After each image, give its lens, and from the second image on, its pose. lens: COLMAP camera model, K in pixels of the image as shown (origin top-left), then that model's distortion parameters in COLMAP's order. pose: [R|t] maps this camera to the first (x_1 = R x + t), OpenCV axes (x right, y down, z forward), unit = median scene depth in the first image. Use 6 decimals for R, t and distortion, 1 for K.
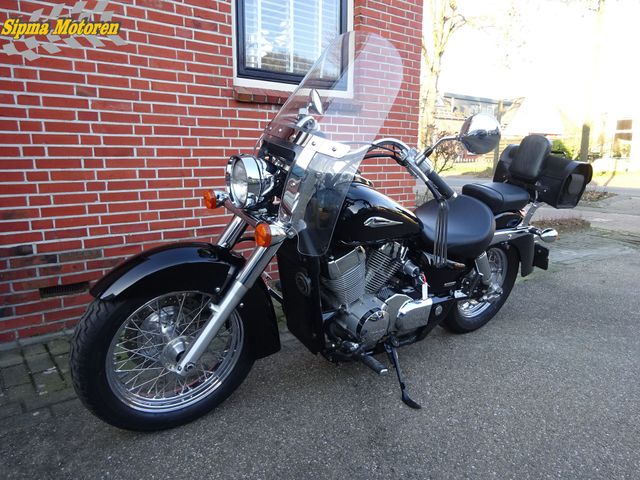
lens RADIAL K [[467.3, 0, 319.3], [0, 467.3, 240.0], [0, 0, 1]] dist [0.006154, -0.012187]
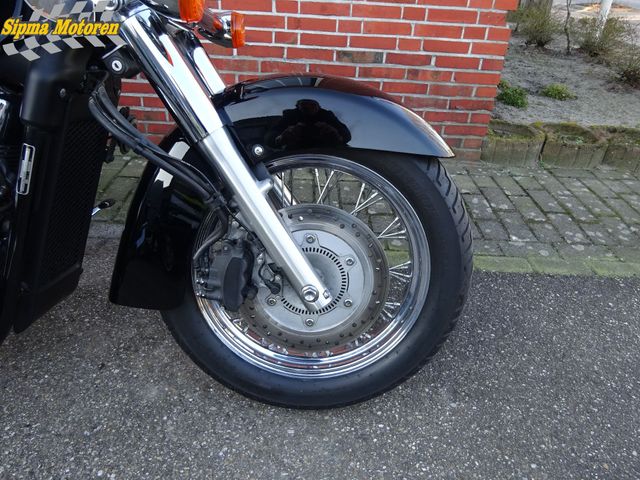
lens RADIAL K [[467.3, 0, 316.3], [0, 467.3, 239.2], [0, 0, 1]] dist [0.006154, -0.012187]
pose [[0.789916, 0.344476, -0.507315, 0.610034], [-0.156421, 0.913127, 0.376473, -0.084646], [0.592929, -0.218028, 0.775177, 0.759094]]
